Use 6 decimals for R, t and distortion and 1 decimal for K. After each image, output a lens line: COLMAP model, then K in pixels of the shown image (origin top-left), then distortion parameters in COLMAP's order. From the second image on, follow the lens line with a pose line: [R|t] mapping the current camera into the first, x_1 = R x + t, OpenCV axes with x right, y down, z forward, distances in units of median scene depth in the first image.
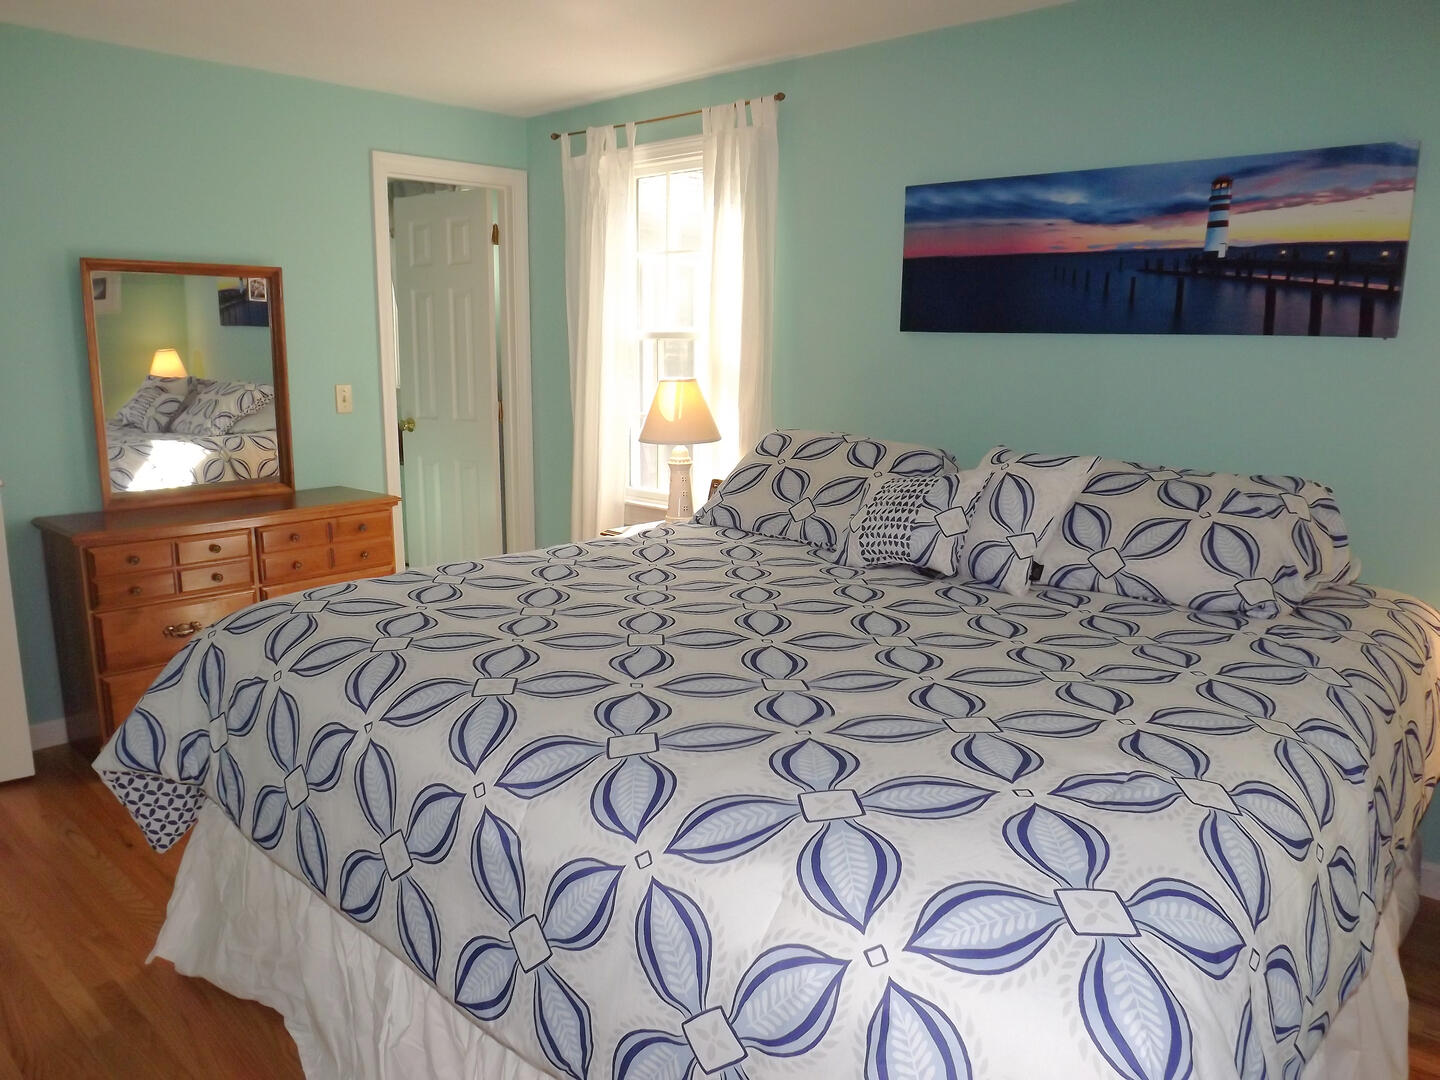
lens RADIAL K [[1033.9, 0, 720.6], [0, 1033.9, 540.6], [0, 0, 1]] dist [-0.051130, -0.002111]
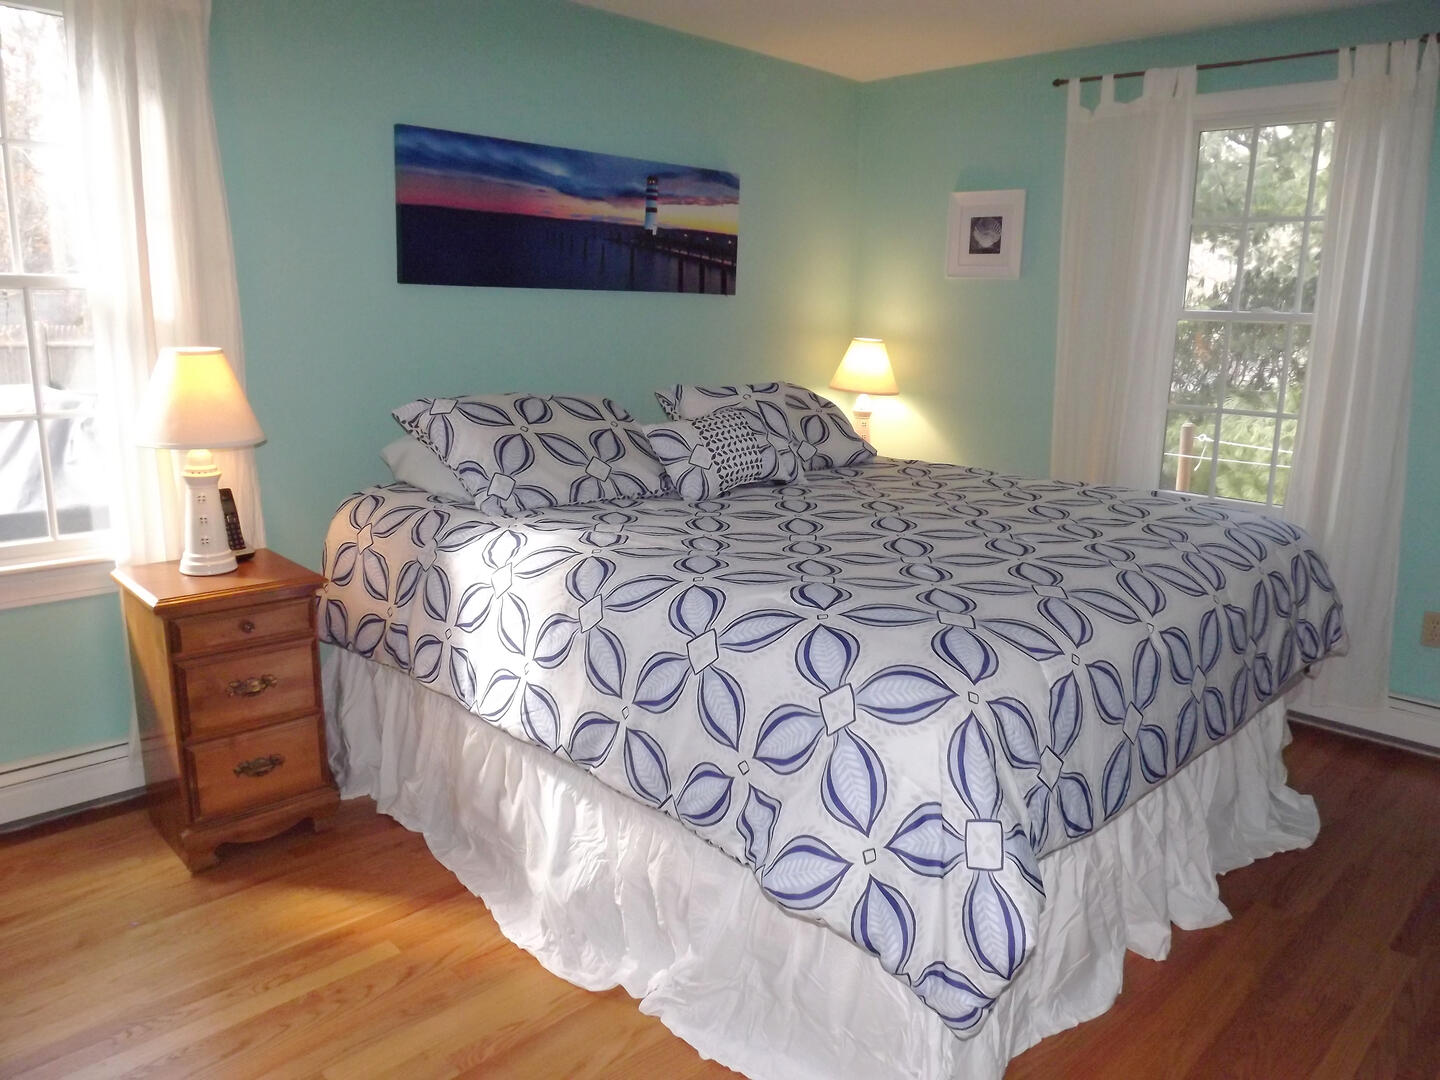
lens RADIAL K [[1033.9, 0, 720.6], [0, 1033.9, 537.4], [0, 0, 1]] dist [-0.051130, -0.002111]
pose [[0.059538, -0.222974, 0.973004, -0.920821], [0.170619, 0.962663, 0.210164, -0.160037], [-0.983537, 0.153500, 0.095359, 0.827796]]
